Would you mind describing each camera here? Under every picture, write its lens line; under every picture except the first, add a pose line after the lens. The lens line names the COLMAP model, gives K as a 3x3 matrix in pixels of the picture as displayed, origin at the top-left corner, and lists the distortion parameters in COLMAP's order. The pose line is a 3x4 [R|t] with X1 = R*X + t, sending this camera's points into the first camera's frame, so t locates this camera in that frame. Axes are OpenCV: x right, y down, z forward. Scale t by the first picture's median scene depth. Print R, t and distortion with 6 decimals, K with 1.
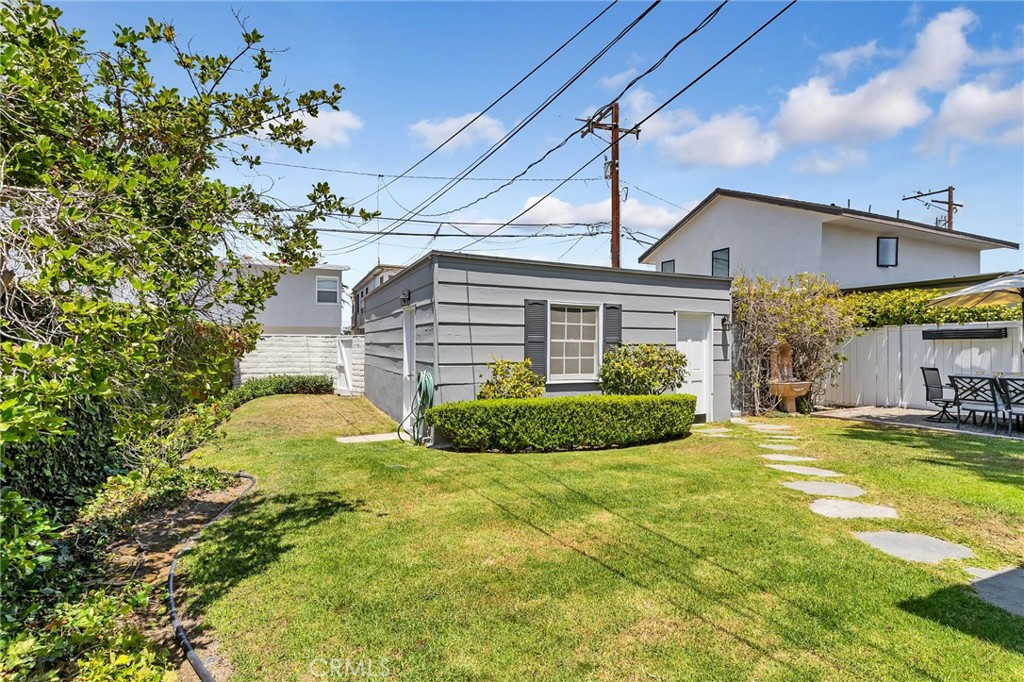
lens RADIAL K [[472.2, 0, 512.8], [0, 472.2, 343.6], [0, 0, 1]] dist [-0.001227, -0.000174]
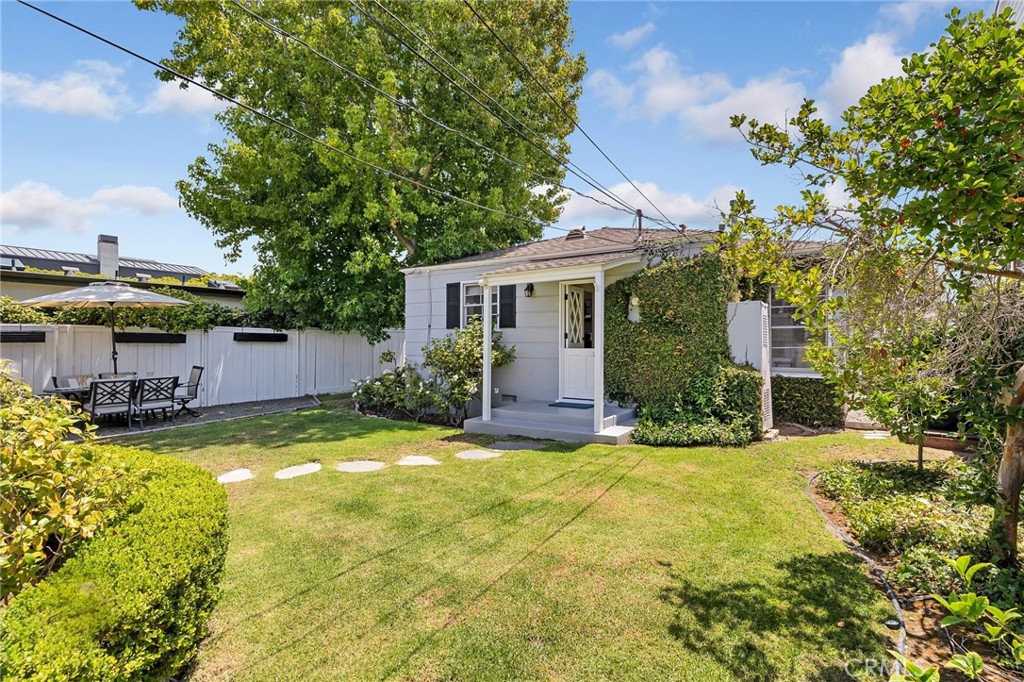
lens RADIAL K [[507.5, 0, 512.9], [0, 507.5, 339.5], [0, 0, 1]] dist [0.001574, 0.000451]
pose [[-0.509455, 0.000044, 0.860497, -0.842905], [-0.005719, 0.999978, -0.003437, -0.042312], [-0.860478, -0.006672, -0.509444, 1.542948]]
